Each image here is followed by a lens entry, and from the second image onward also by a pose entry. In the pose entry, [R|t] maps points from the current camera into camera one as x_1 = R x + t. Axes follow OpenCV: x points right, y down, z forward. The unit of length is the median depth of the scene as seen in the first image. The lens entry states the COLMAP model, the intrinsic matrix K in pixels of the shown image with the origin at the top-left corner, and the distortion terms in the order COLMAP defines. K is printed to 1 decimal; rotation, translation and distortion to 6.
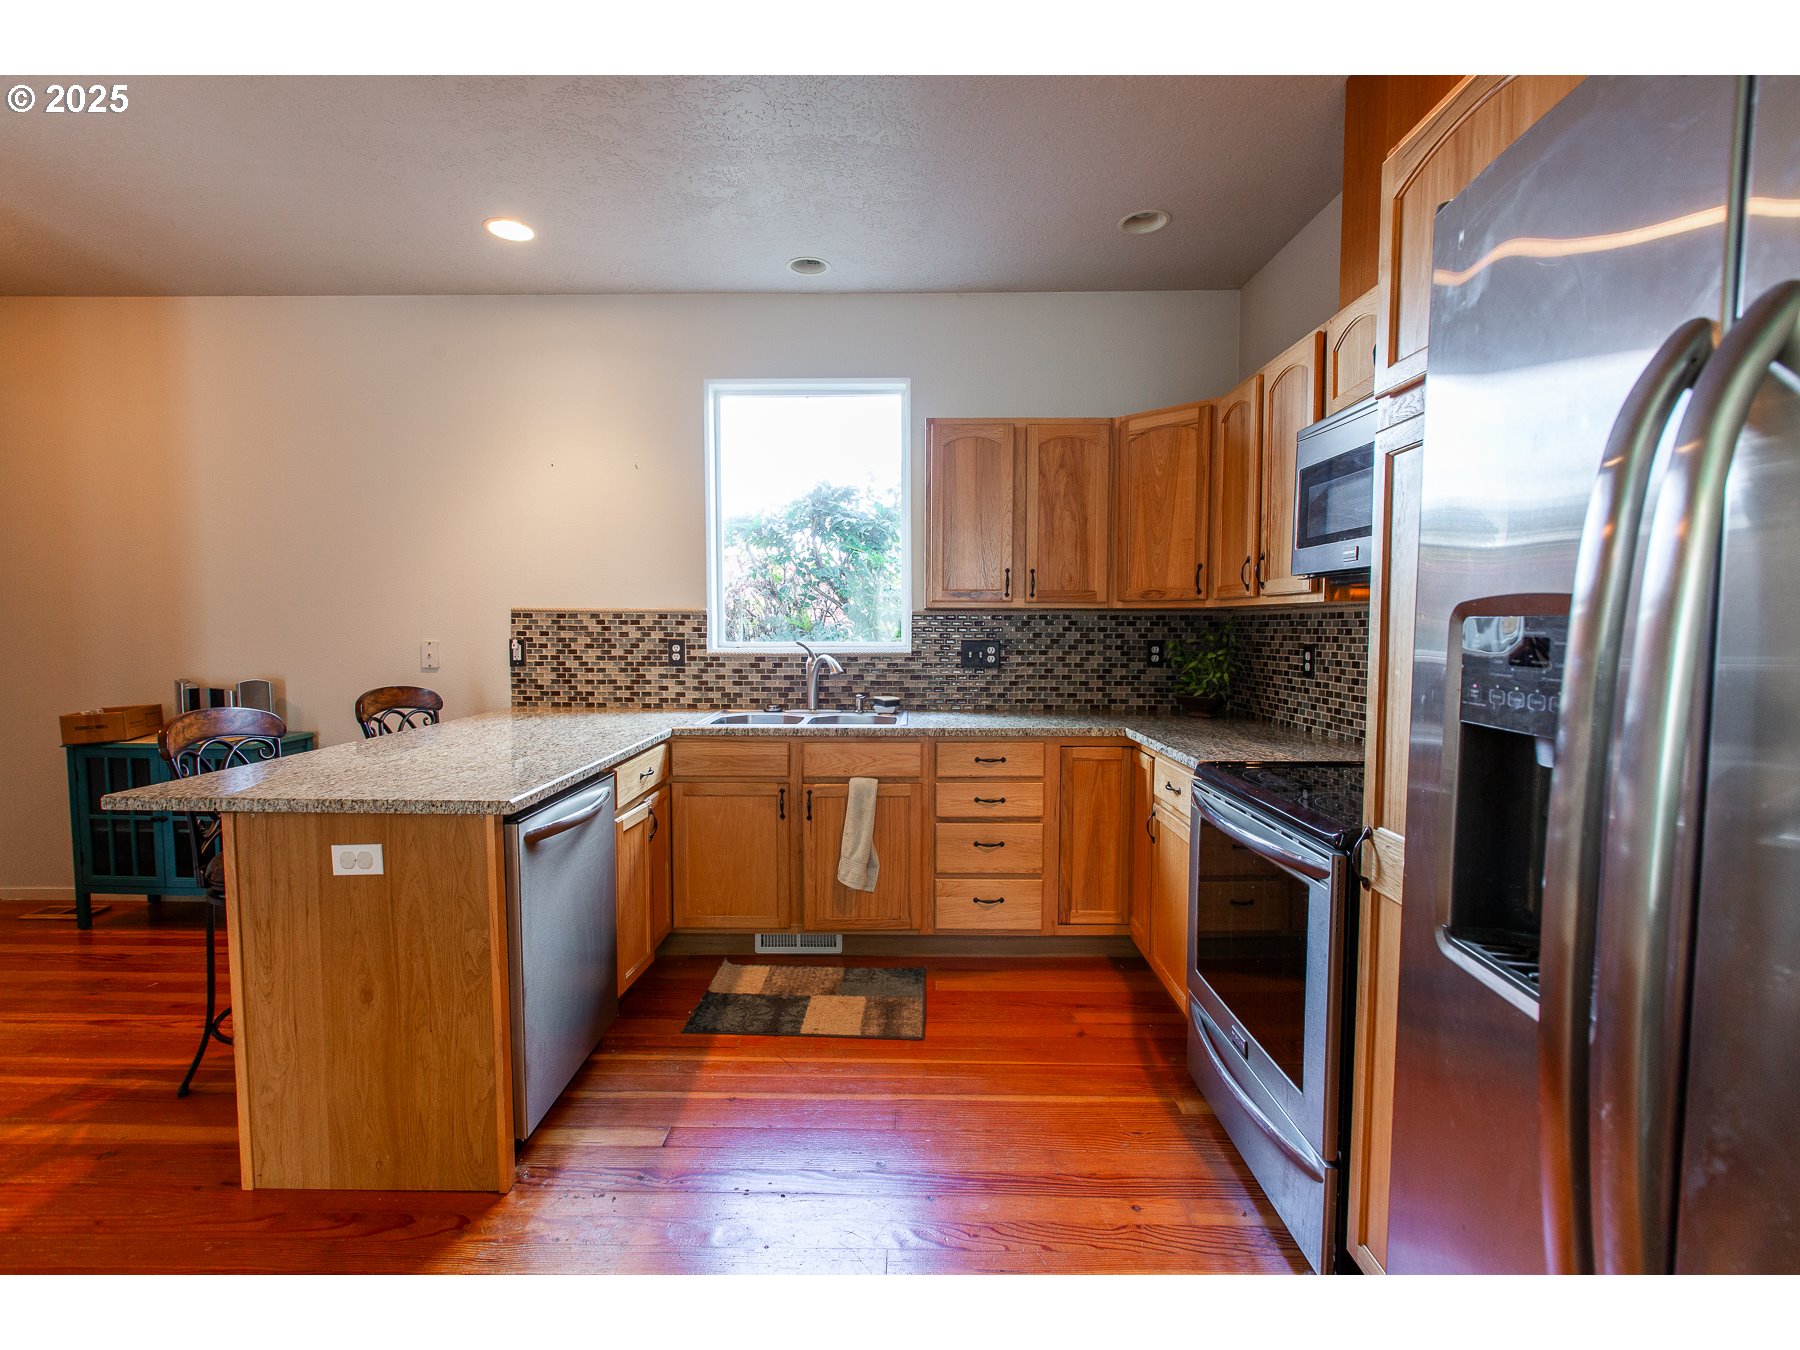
lens RADIAL K [[829.3, 0, 900.0], [0, 829.3, 675.0], [0, 0, 1]] dist [-0.000292, -0.000098]
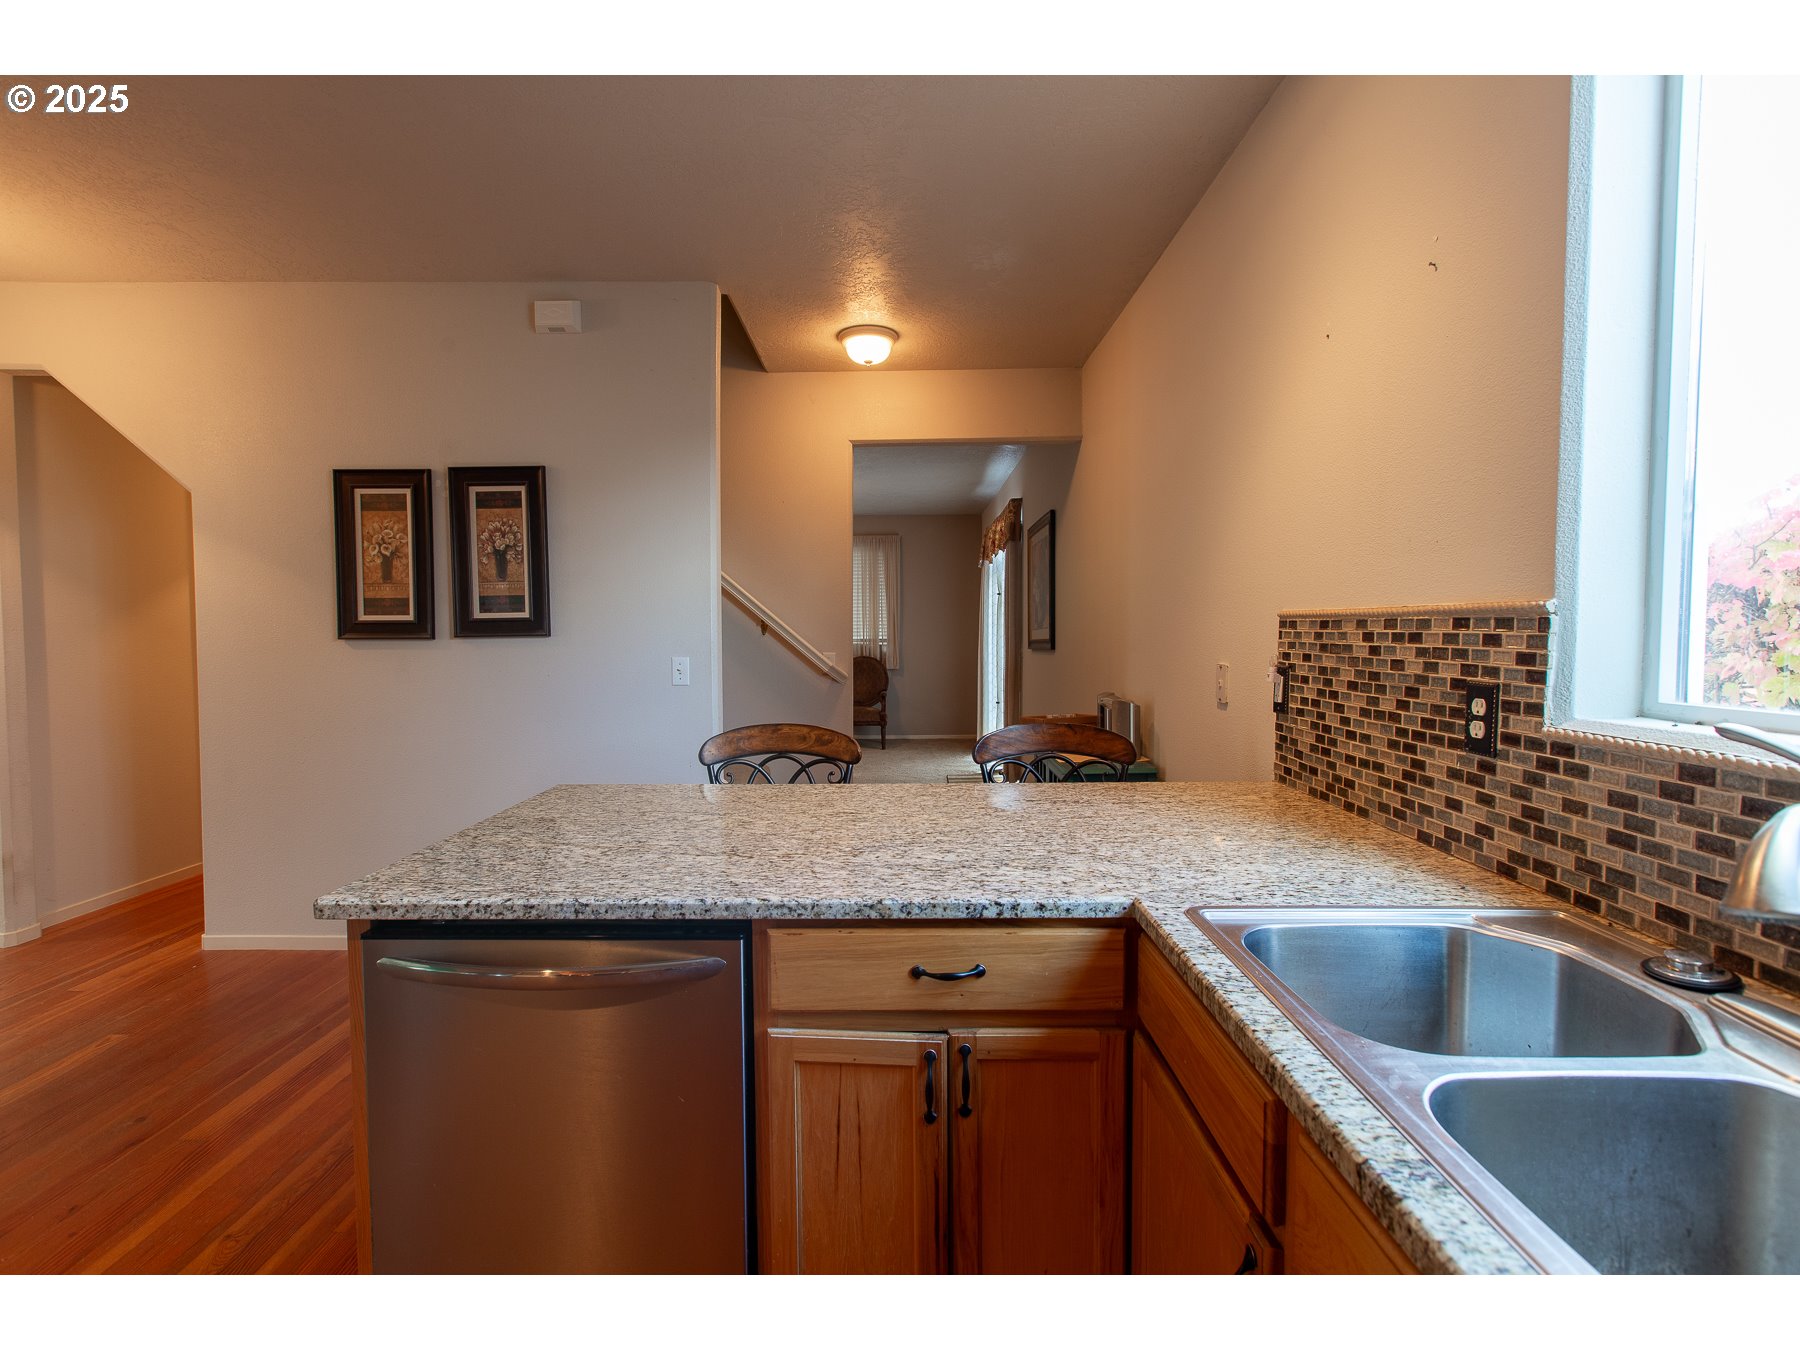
lens RADIAL K [[808.5, 0, 900.0], [0, 808.5, 675.0], [0, 0, 1]] dist [0.000826, 0.000144]
pose [[0.013620, 0.052139, -0.998547, 0.093551], [-0.055375, 0.997146, 0.051310, -0.051033], [0.998373, 0.054596, 0.016468, 0.729957]]
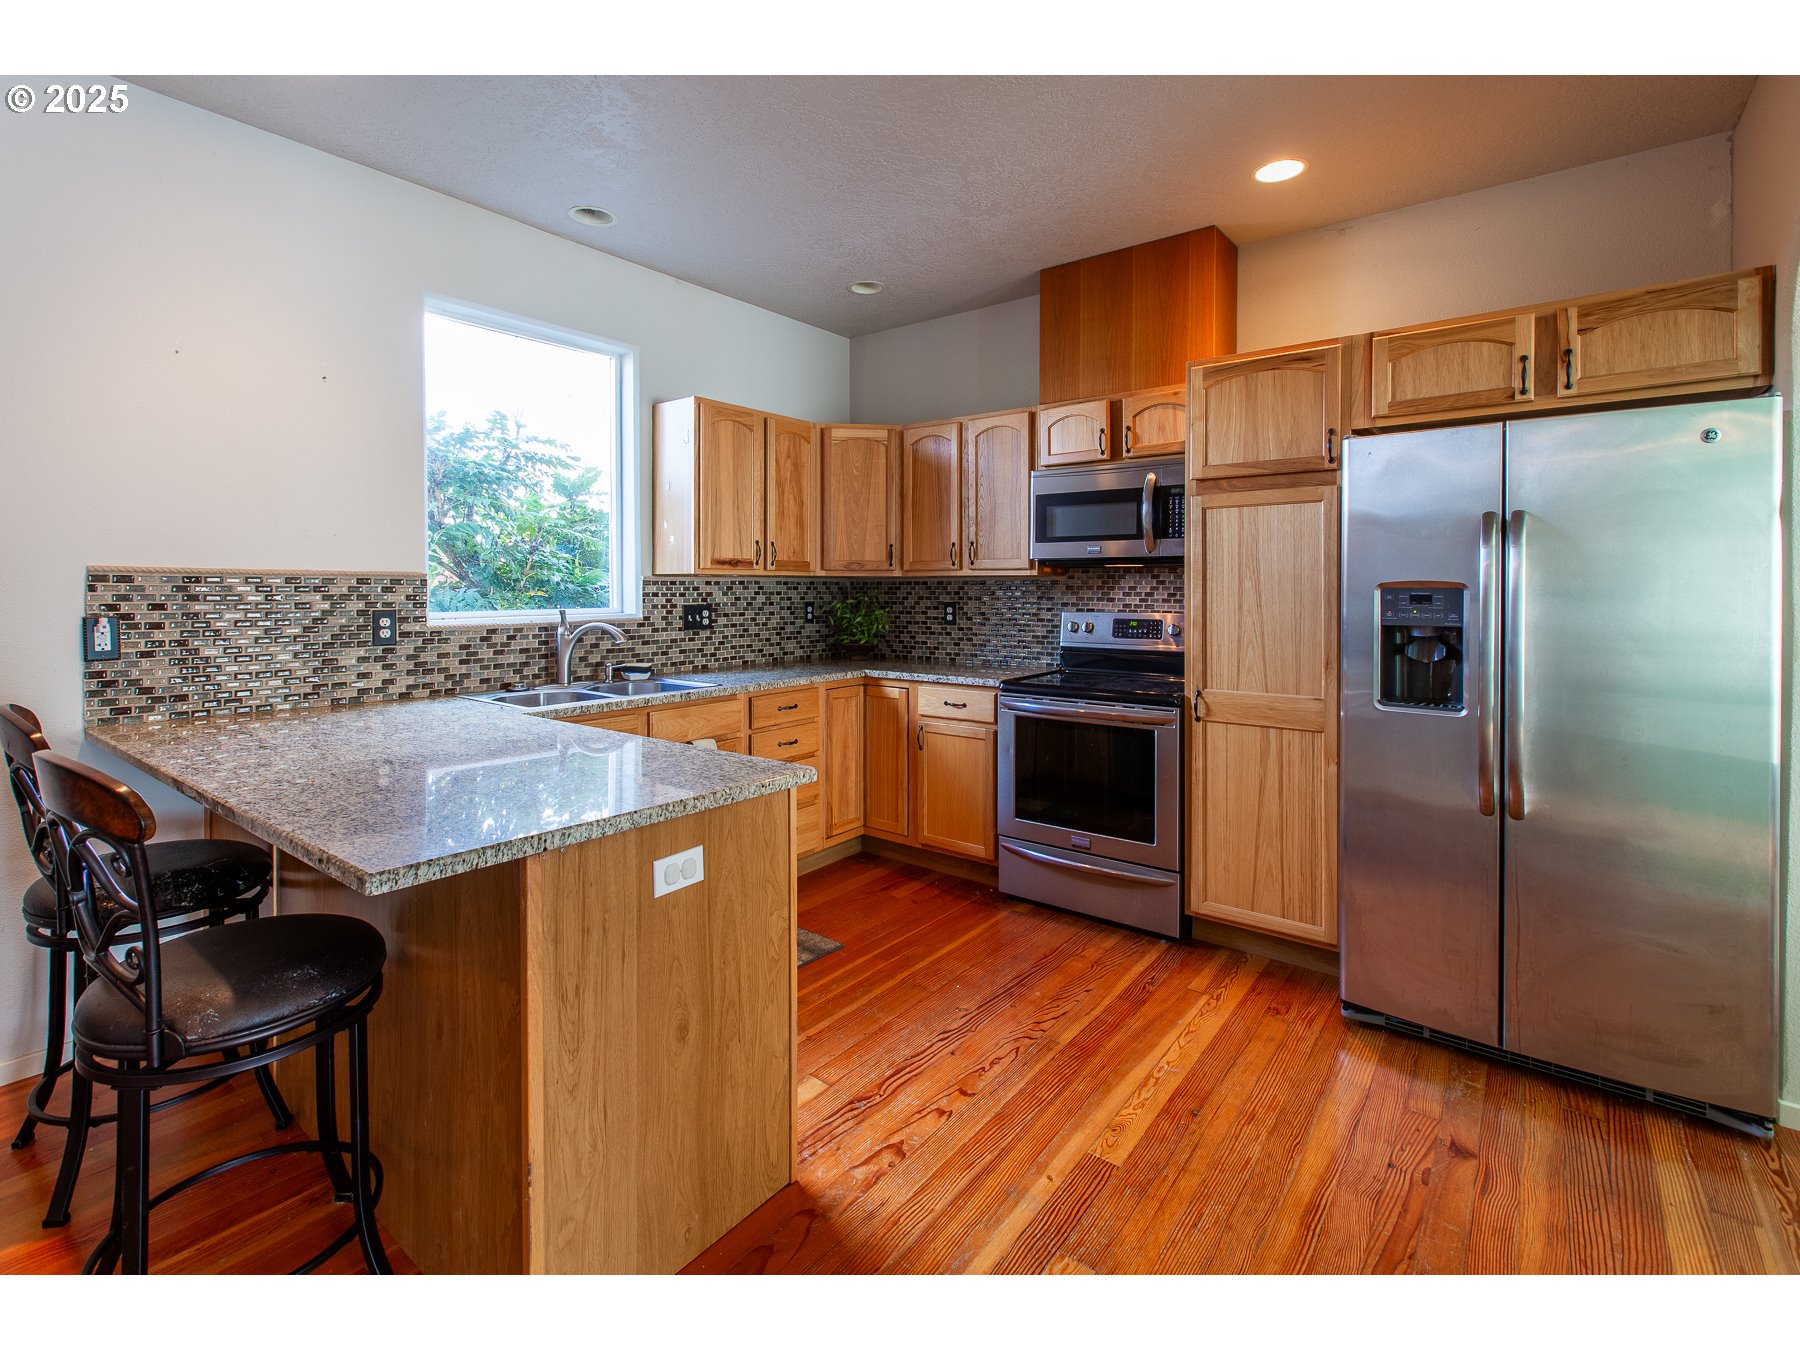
lens RADIAL K [[837.4, 0, 902.7], [0, 837.4, 599.2], [0, 0, 1]] dist [-0.001467, -0.000249]
pose [[0.594147, -0.014019, 0.804234, -0.609738], [0.050904, 0.998499, -0.020202, -0.013244], [-0.802744, 0.052942, 0.593969, 0.147548]]
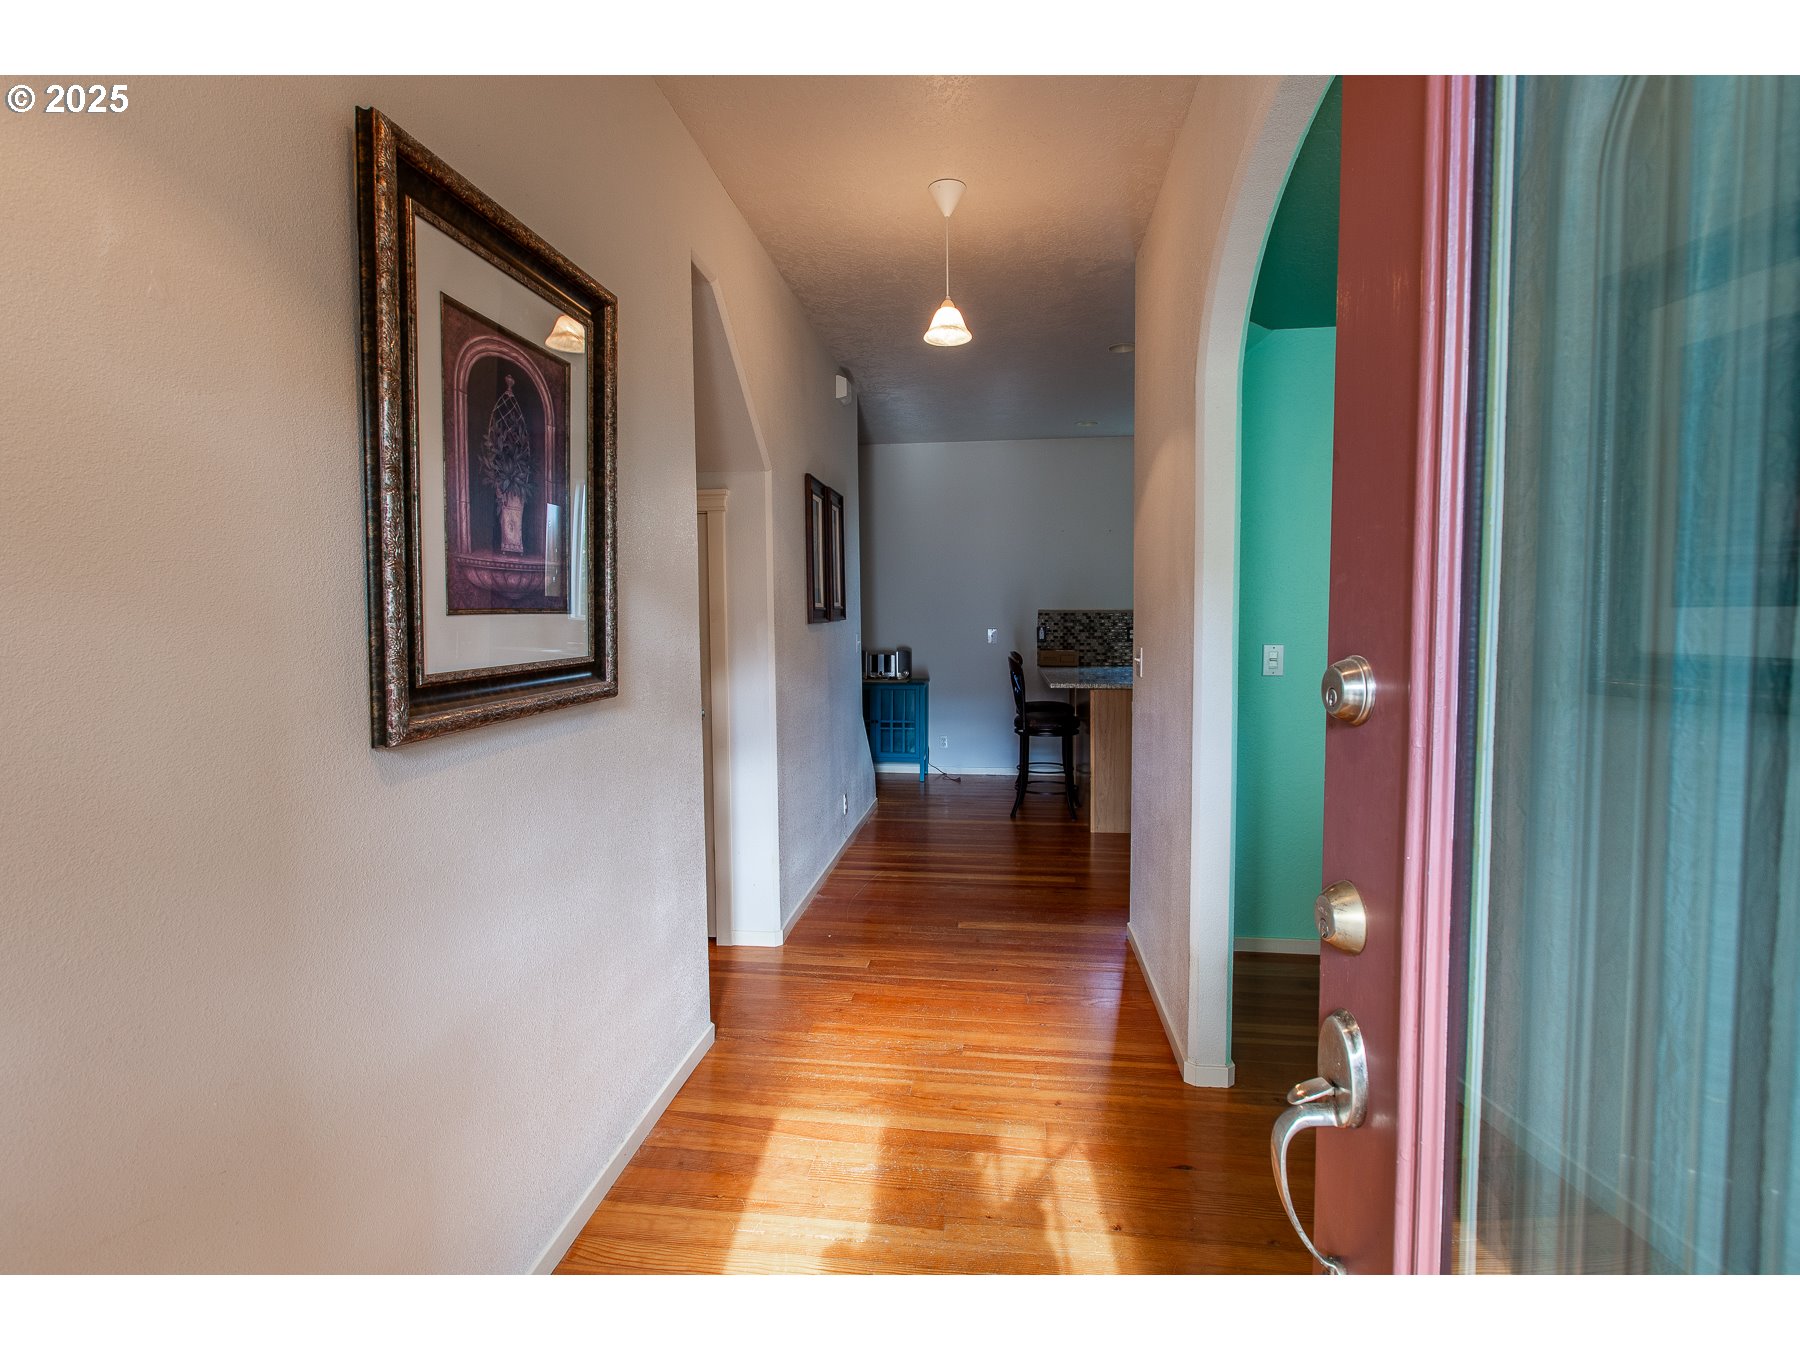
lens RADIAL K [[829.3, 0, 900.0], [0, 829.3, 675.0], [0, 0, 1]] dist [-0.000292, -0.000098]
pose [[0.993391, 0.000014, -0.114783, -0.563128], [-0.000356, 0.999996, -0.002960, 0.067406], [0.114782, 0.002981, 0.993386, -0.848441]]
